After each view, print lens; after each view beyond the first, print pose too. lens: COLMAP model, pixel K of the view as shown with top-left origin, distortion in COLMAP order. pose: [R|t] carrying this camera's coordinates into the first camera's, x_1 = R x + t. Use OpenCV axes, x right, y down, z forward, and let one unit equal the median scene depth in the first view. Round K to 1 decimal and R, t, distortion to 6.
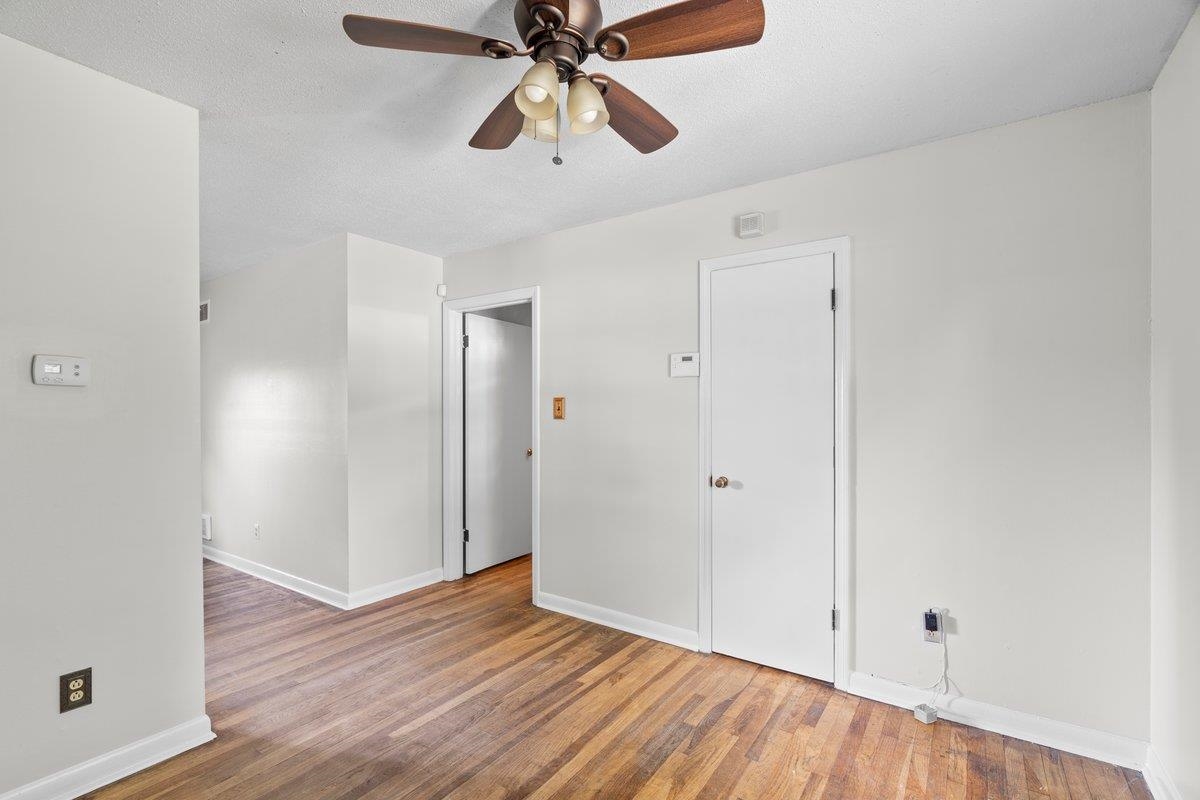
lens RADIAL K [[546.8, 0, 596.6], [0, 546.8, 401.2], [0, 0, 1]] dist [-0.001524, -0.000644]
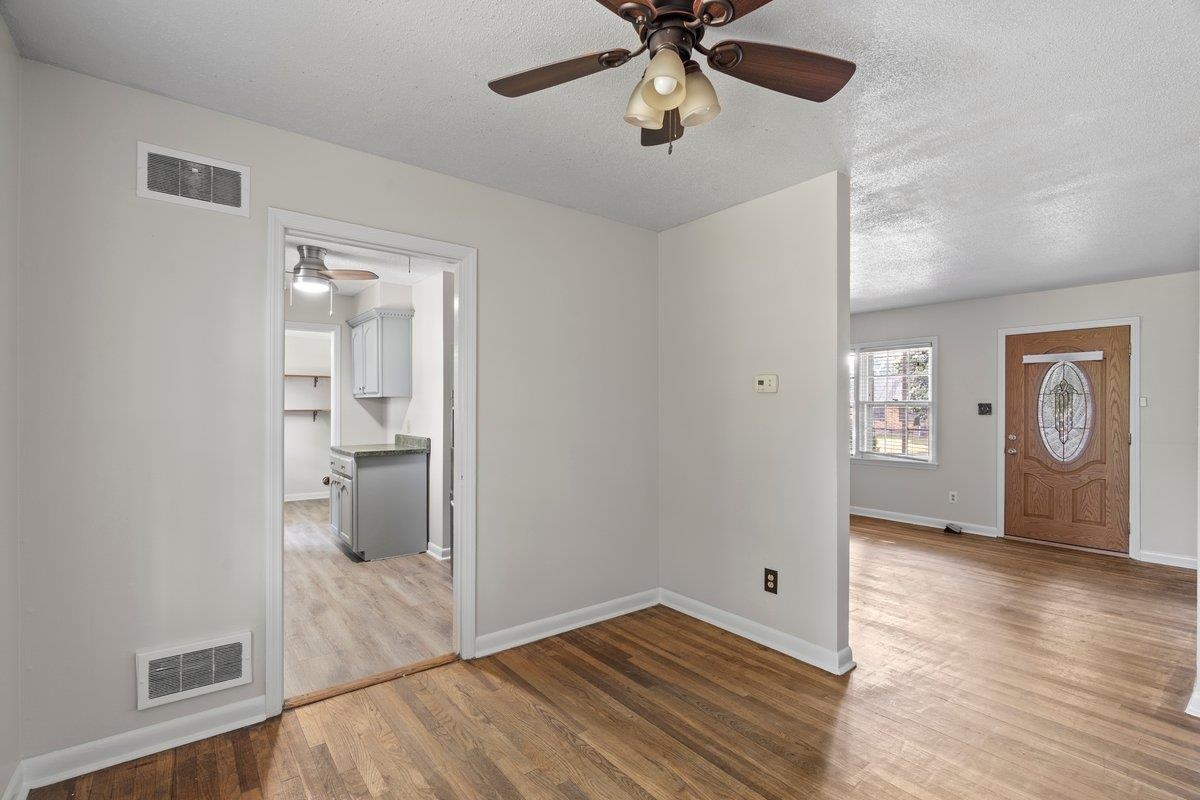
lens RADIAL K [[546.8, 0, 595.8], [0, 546.8, 402.7], [0, 0, 1]] dist [-0.001524, -0.000644]
pose [[-0.282743, -0.006138, -0.959176, 0.674511], [0.004610, 0.999959, -0.007758, 0.011636], [0.959185, -0.006616, -0.282703, 0.874209]]
